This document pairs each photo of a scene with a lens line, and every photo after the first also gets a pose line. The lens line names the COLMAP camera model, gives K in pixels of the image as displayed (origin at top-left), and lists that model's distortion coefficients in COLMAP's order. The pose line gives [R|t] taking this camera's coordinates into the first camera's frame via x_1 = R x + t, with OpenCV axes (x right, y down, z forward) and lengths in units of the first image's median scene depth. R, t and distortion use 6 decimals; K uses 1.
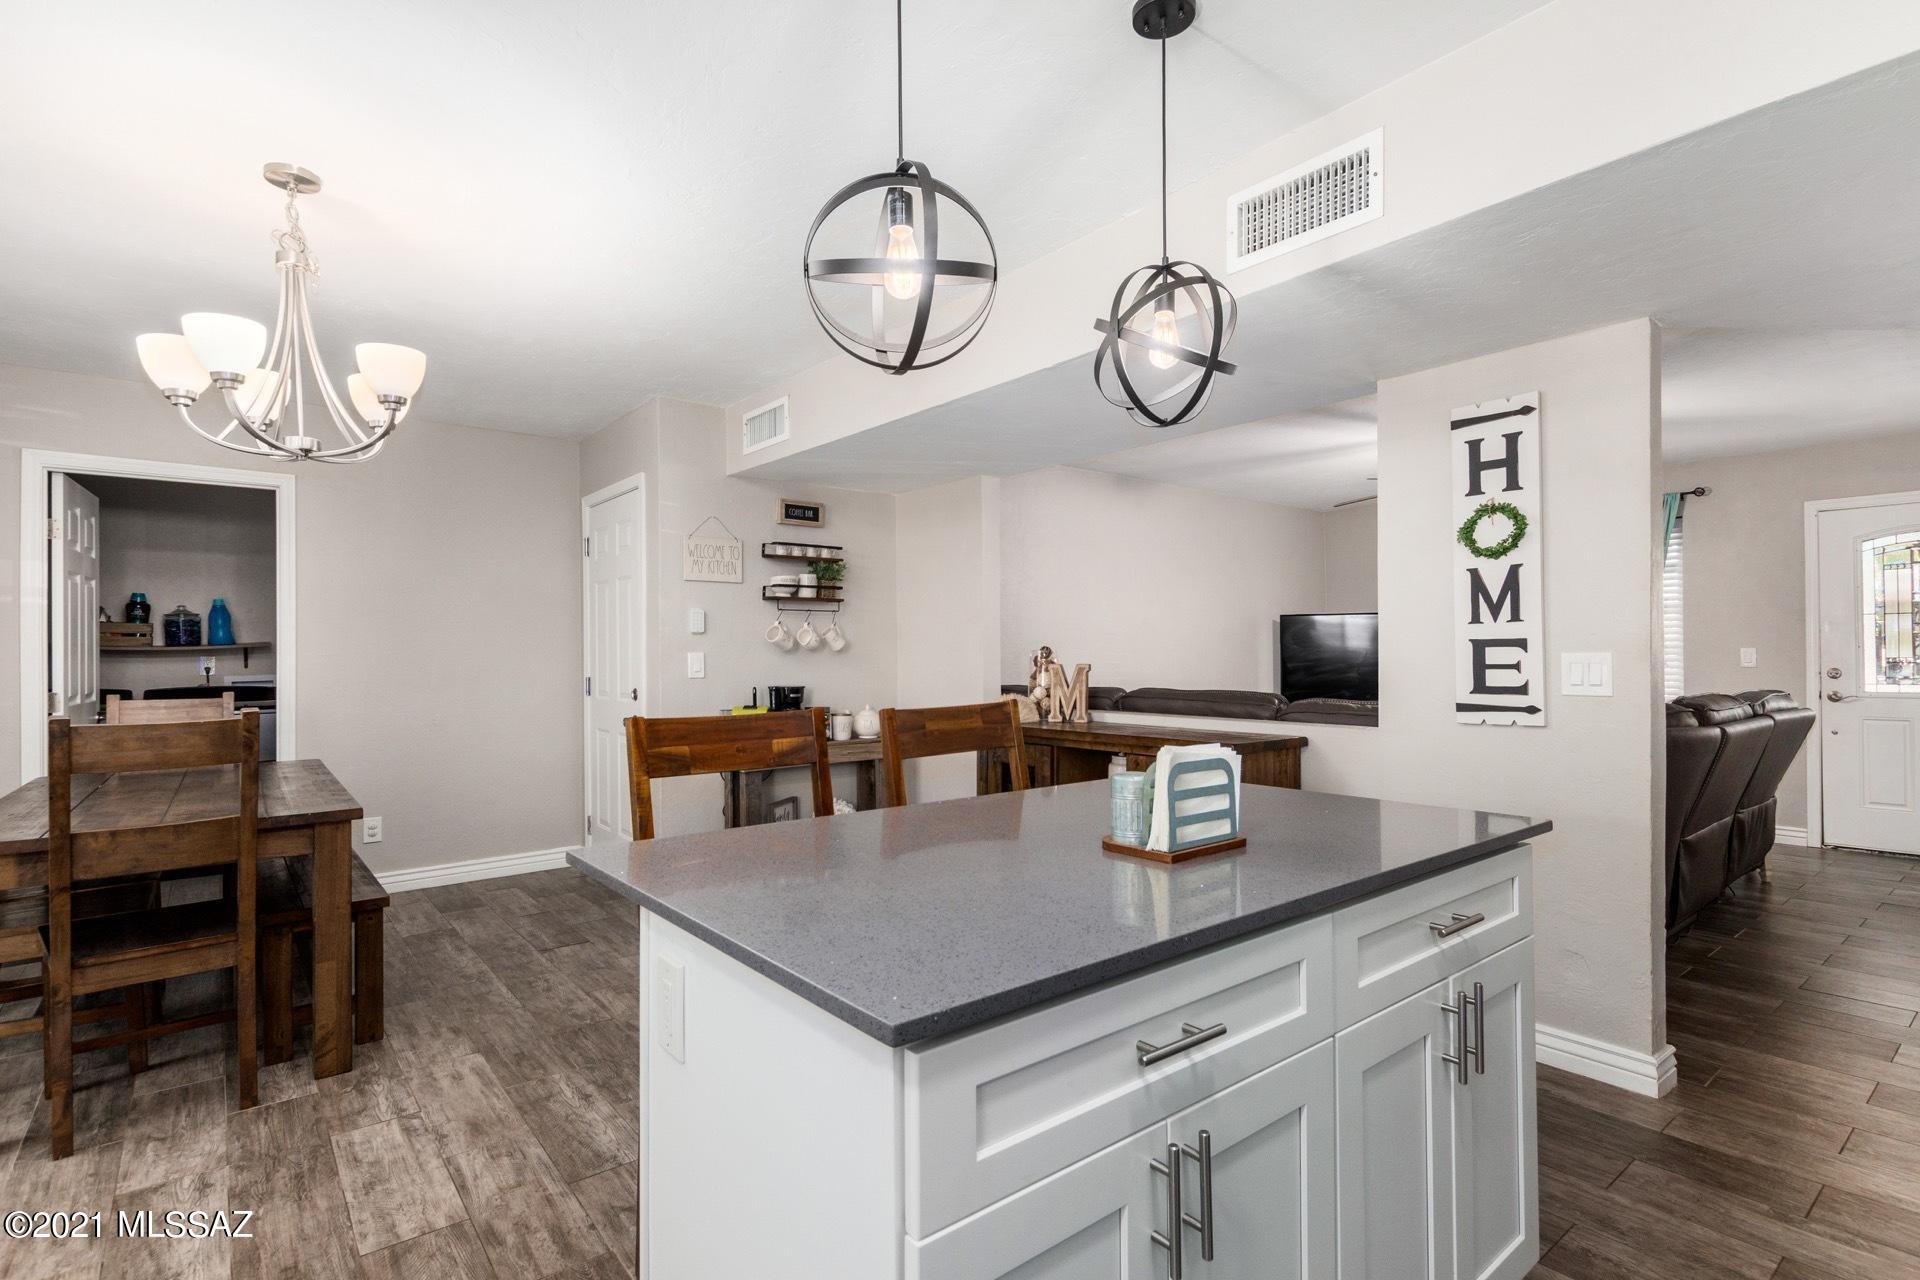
lens RADIAL K [[923.3, 0, 959.9], [0, 923.3, 649.0], [0, 0, 1]] dist [0.013557, -0.002037]
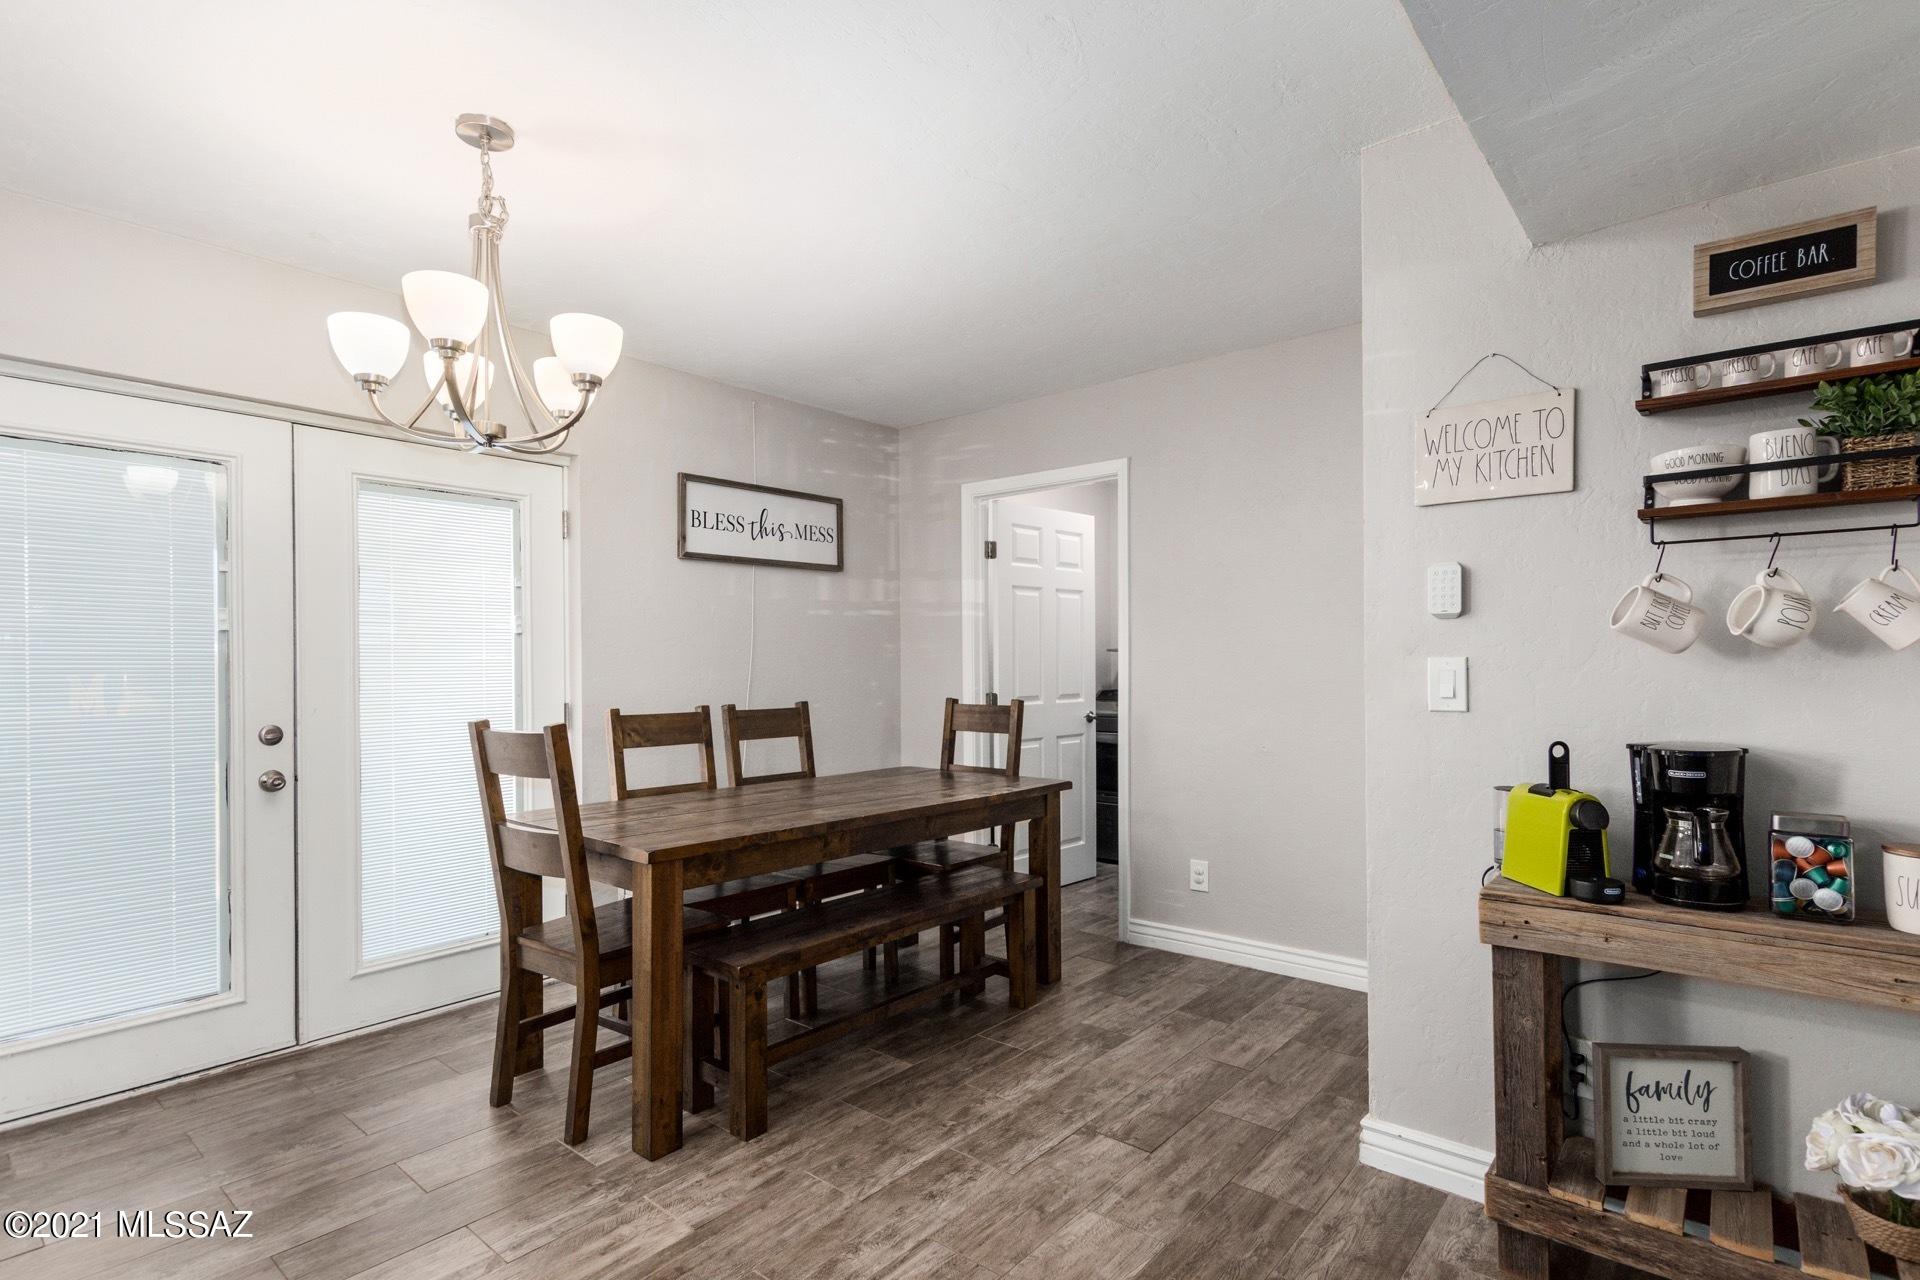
lens RADIAL K [[932.7, 0, 960.8], [0, 932.7, 663.7], [0, 0, 1]] dist [0.015755, 0.000288]
pose [[0.186416, 0.006686, -0.982448, 0.147506], [0.009546, 0.999917, 0.008617, 0.000653], [0.982425, -0.010985, 0.186337, 0.730591]]
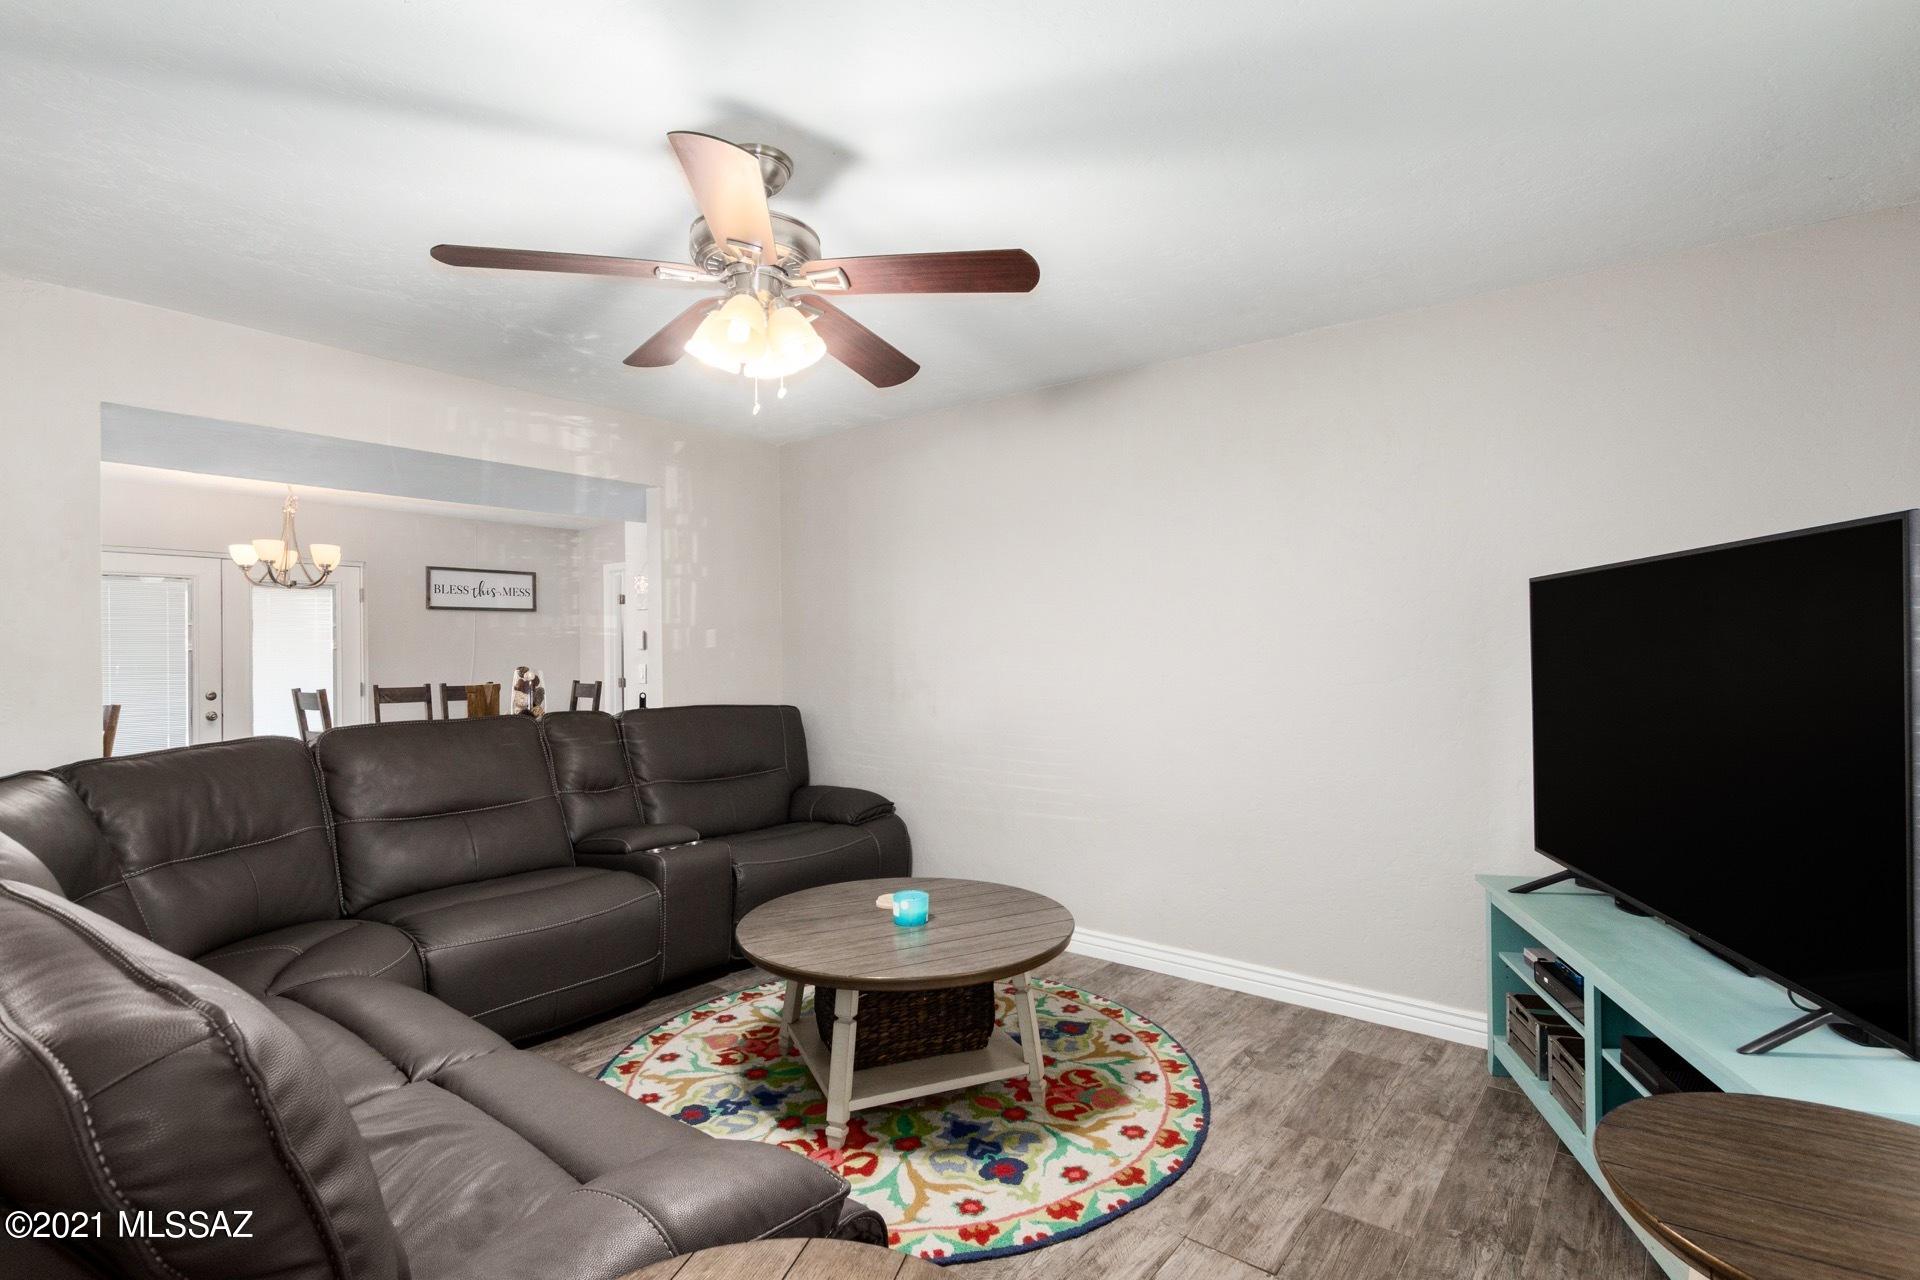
lens RADIAL K [[923.3, 0, 959.9], [0, 923.3, 649.0], [0, 0, 1]] dist [0.013557, -0.002037]
pose [[0.215886, 0.003205, -0.976413, 1.187496], [0.008968, 0.999946, 0.005265, -0.021820], [0.976377, -0.009894, 0.215846, 1.260366]]
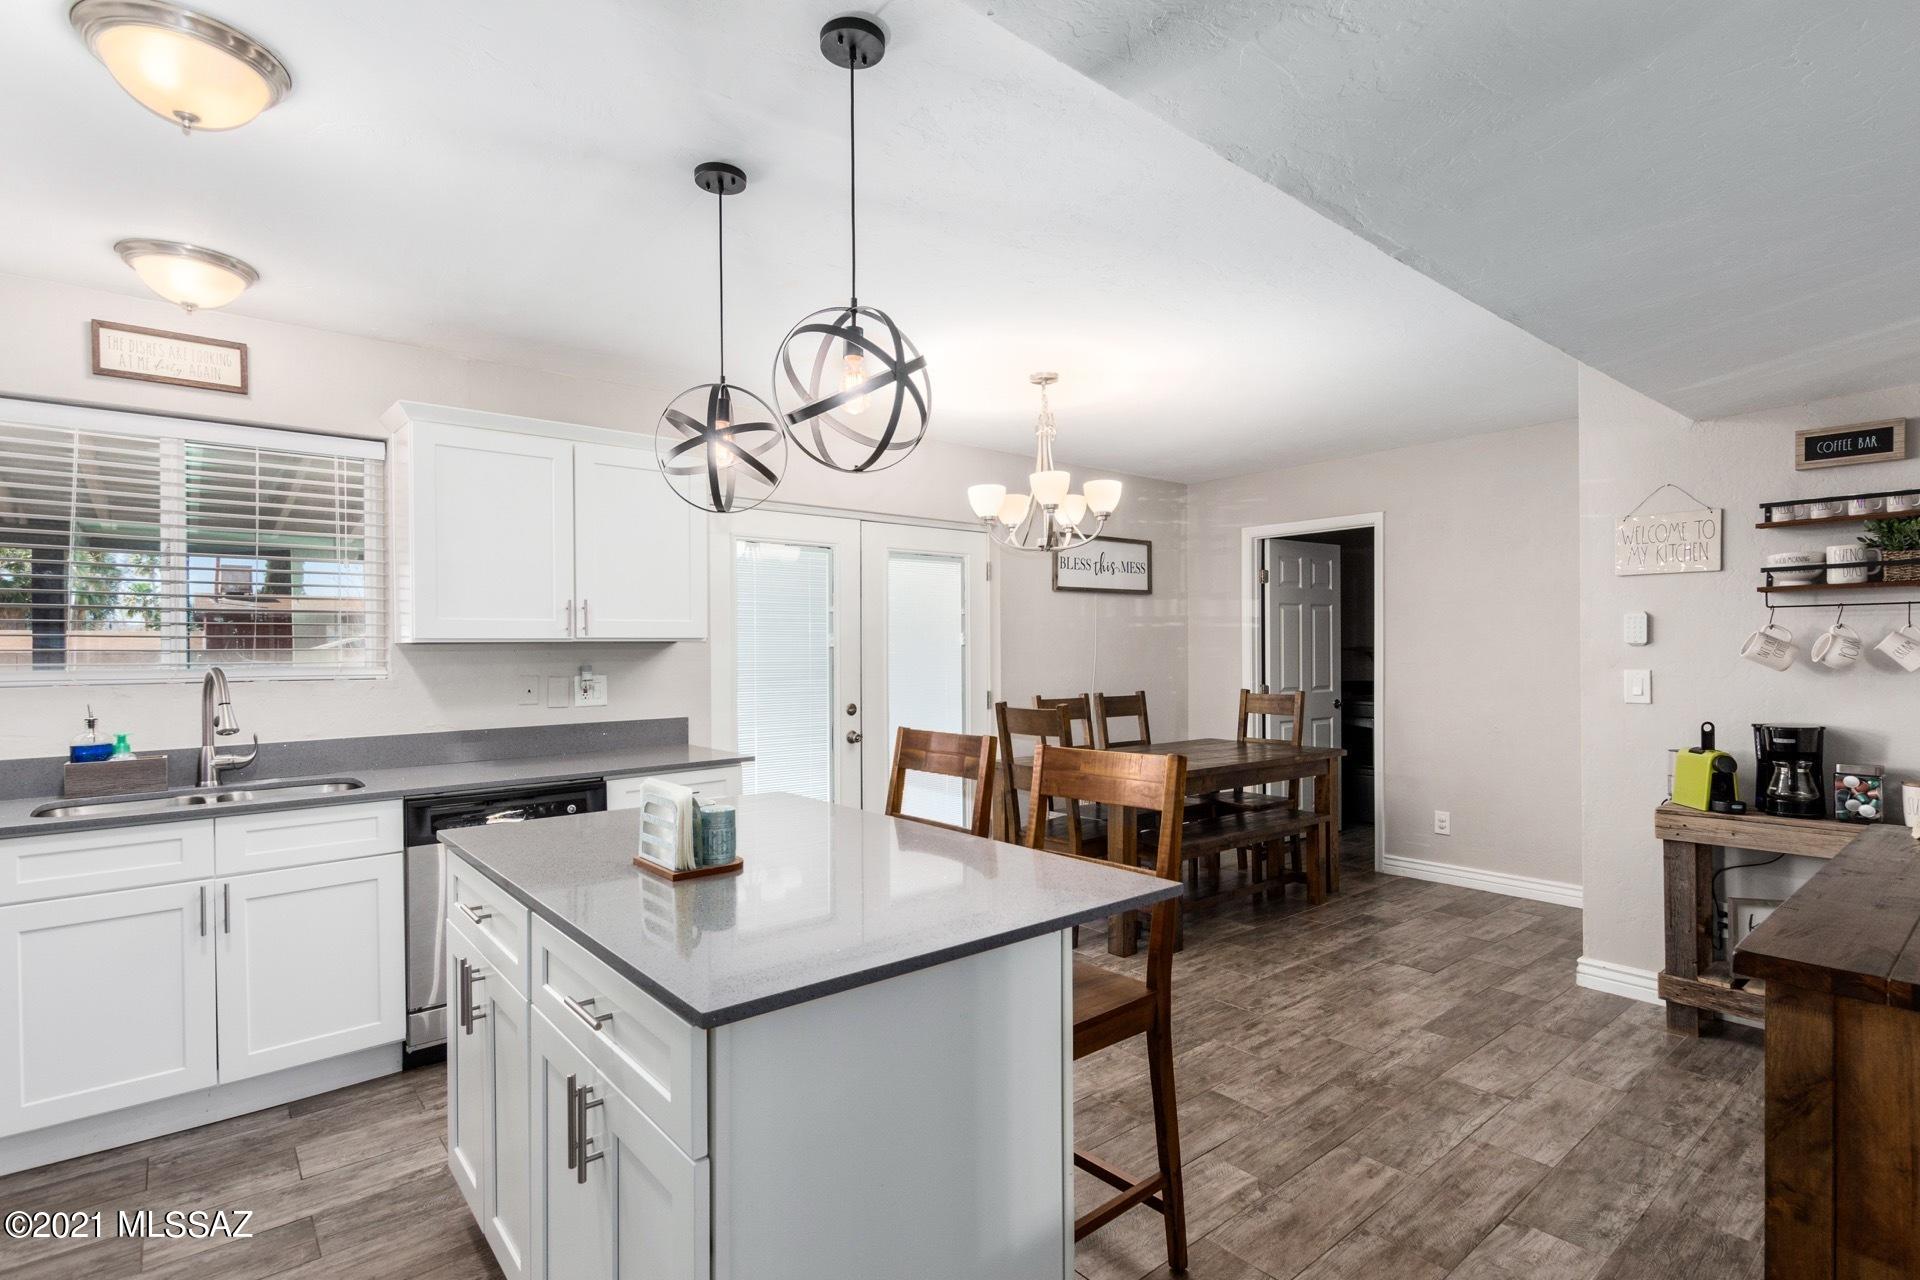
lens RADIAL K [[923.3, 0, 959.9], [0, 923.3, 649.0], [0, 0, 1]] dist [0.013557, -0.002037]
pose [[0.010911, 0.006931, -0.999916, 0.511718], [0.009901, 0.999926, 0.007039, -0.026383], [0.999891, -0.009977, 0.010842, 0.477804]]
